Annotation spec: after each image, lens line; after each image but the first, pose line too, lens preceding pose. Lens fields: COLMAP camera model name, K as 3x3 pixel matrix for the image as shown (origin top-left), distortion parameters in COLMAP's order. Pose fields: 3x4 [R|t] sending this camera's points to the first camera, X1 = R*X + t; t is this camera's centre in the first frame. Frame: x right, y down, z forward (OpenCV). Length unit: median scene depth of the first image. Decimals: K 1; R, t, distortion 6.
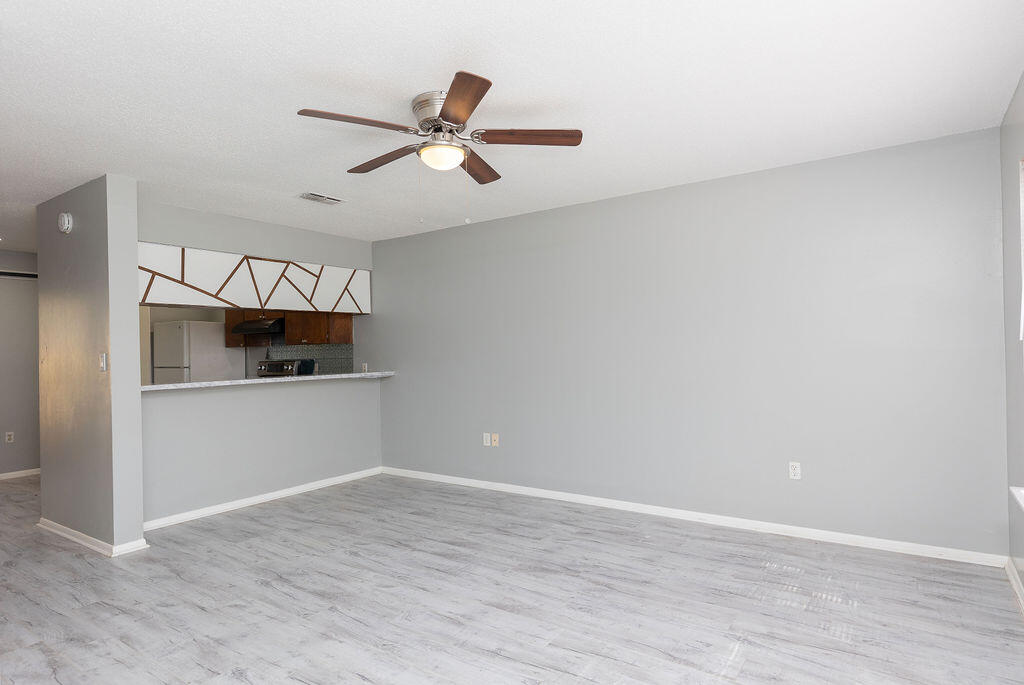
lens RADIAL K [[572.2, 0, 512.0], [0, 572.2, 342.5], [0, 0, 1]] dist [-0.001255, -0.000011]
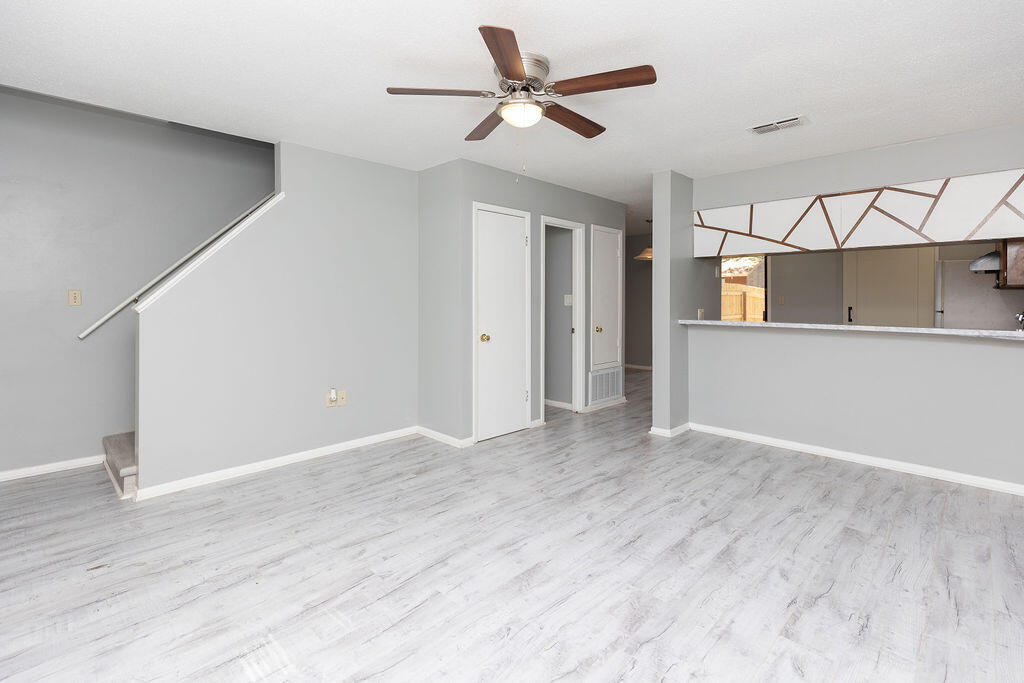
lens RADIAL K [[483.6, 0, 509.5], [0, 483.6, 293.0], [0, 0, 1]] dist [0.001513, -0.000133]
pose [[-0.174329, 0.007808, -0.984657, 0.542803], [0.012178, 0.999909, 0.005773, 0.001327], [0.984612, -0.010985, -0.174408, 0.793908]]
